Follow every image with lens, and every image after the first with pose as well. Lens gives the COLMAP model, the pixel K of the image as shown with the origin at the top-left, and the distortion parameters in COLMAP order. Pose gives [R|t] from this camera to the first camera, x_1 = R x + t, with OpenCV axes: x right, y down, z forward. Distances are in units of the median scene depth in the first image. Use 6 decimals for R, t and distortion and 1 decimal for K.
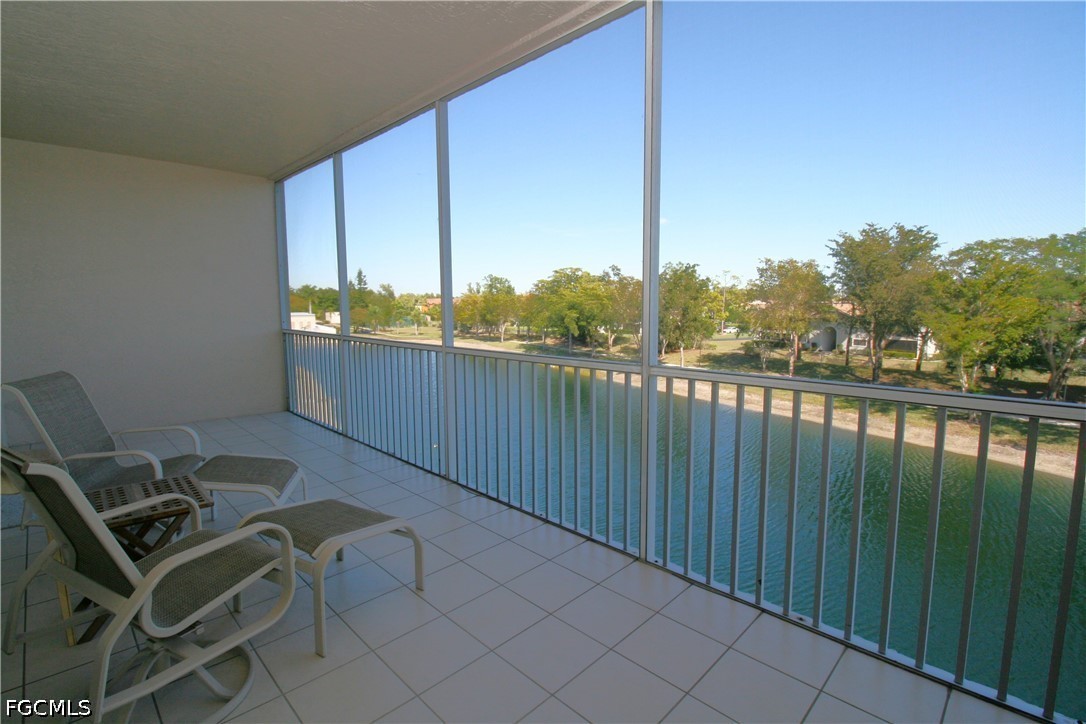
lens RADIAL K [[510.8, 0, 546.1], [0, 510.8, 361.2], [0, 0, 1]] dist [-0.010025, -0.001607]
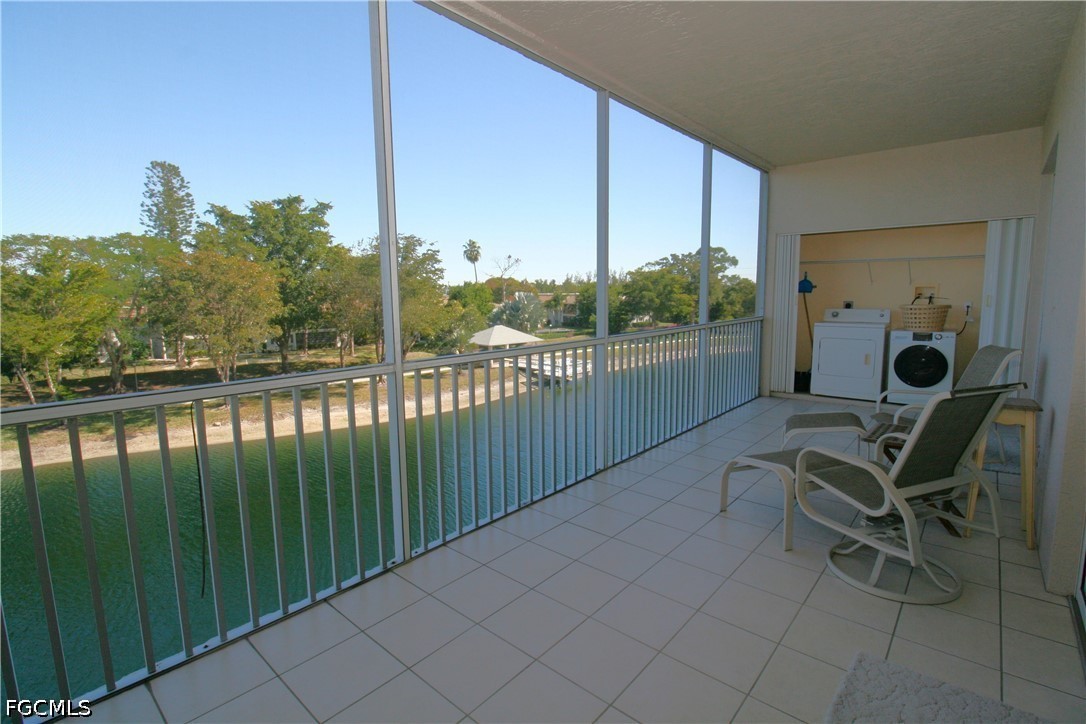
lens RADIAL K [[510.8, 0, 544.9], [0, 510.8, 357.3], [0, 0, 1]] dist [-0.010025, -0.001607]
pose [[-0.059240, -0.115864, 0.991497, -0.147195], [0.121875, 0.984972, 0.122383, -0.016368], [-0.990776, 0.128088, -0.044229, 0.145488]]
